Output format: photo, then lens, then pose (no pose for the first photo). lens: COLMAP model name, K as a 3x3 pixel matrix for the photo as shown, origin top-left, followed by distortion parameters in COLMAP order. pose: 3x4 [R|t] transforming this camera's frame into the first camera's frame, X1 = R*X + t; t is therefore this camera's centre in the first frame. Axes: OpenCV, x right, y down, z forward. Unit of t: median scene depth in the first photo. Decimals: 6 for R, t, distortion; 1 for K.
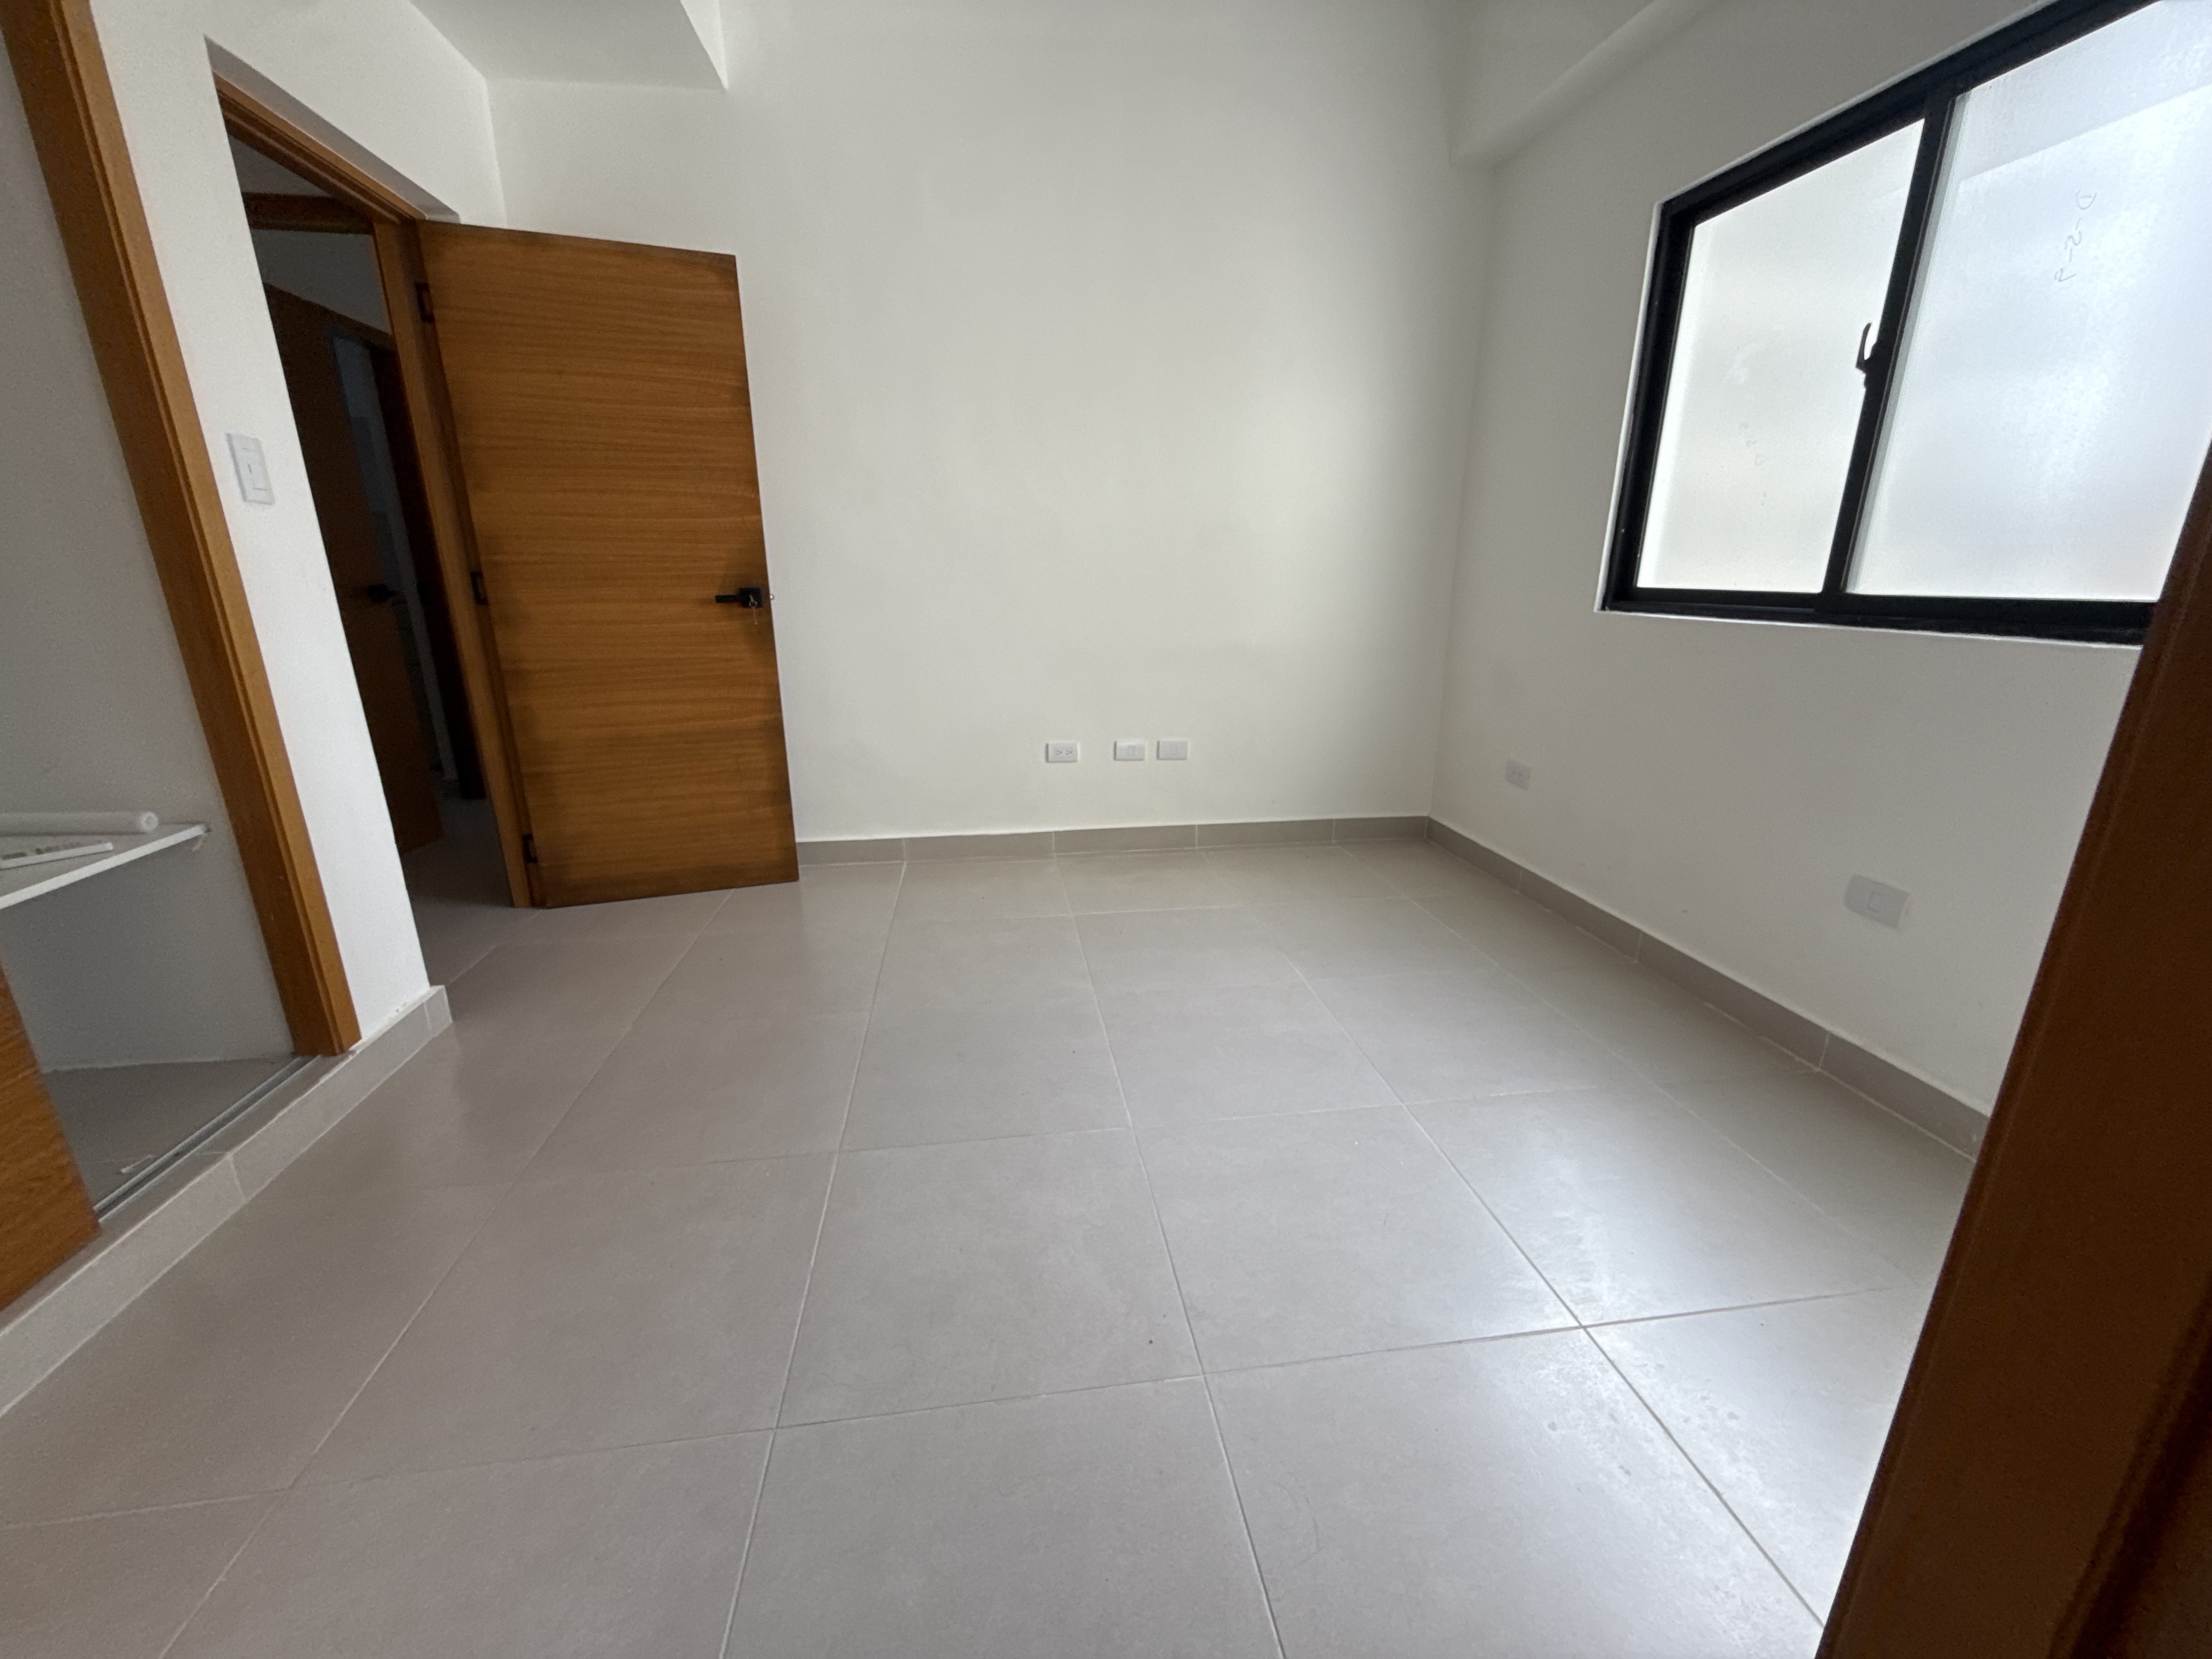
lens RADIAL K [[874.7, 0, 1103.6], [0, 874.7, 822.4], [0, 0, 1]] dist [-0.002216, -0.000249]
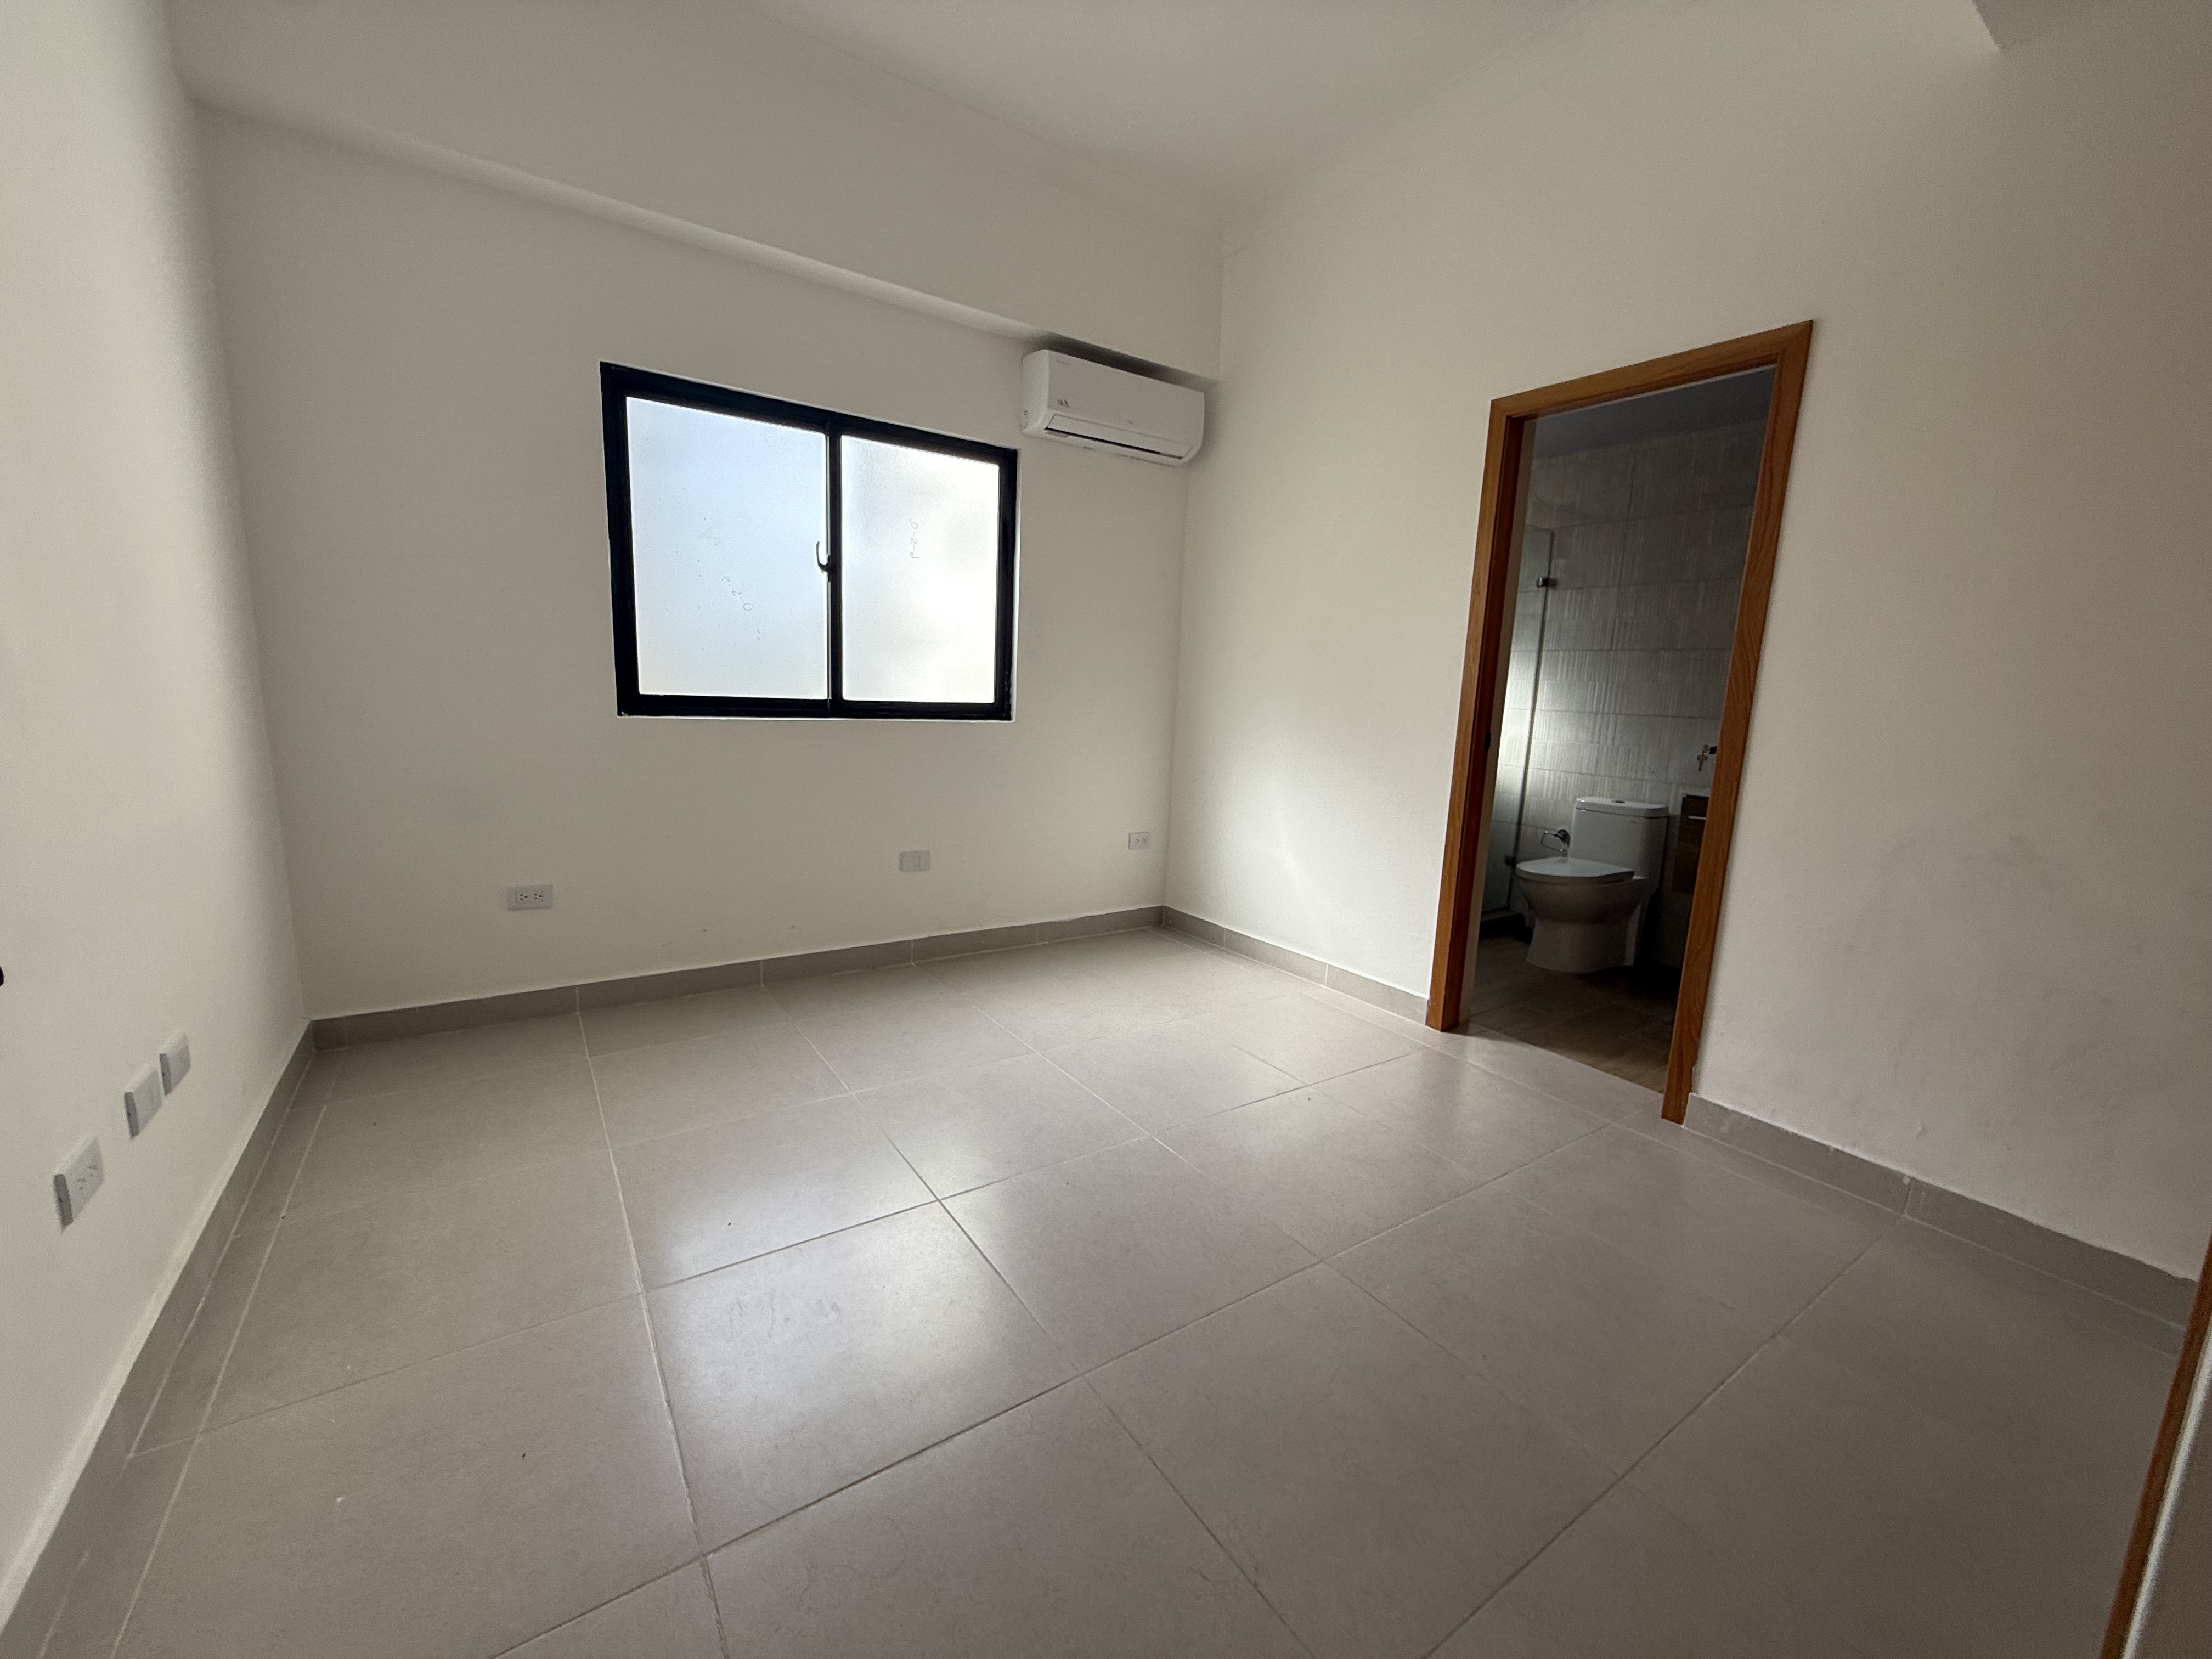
lens RADIAL K [[874.7, 0, 1102.9], [0, 874.7, 832.4], [0, 0, 1]] dist [-0.002216, -0.000249]
pose [[-0.428791, -0.169541, 0.887352, -0.876364], [0.210643, 0.936396, 0.280699, -0.381684], [-0.878503, 0.307276, -0.365805, 1.227663]]
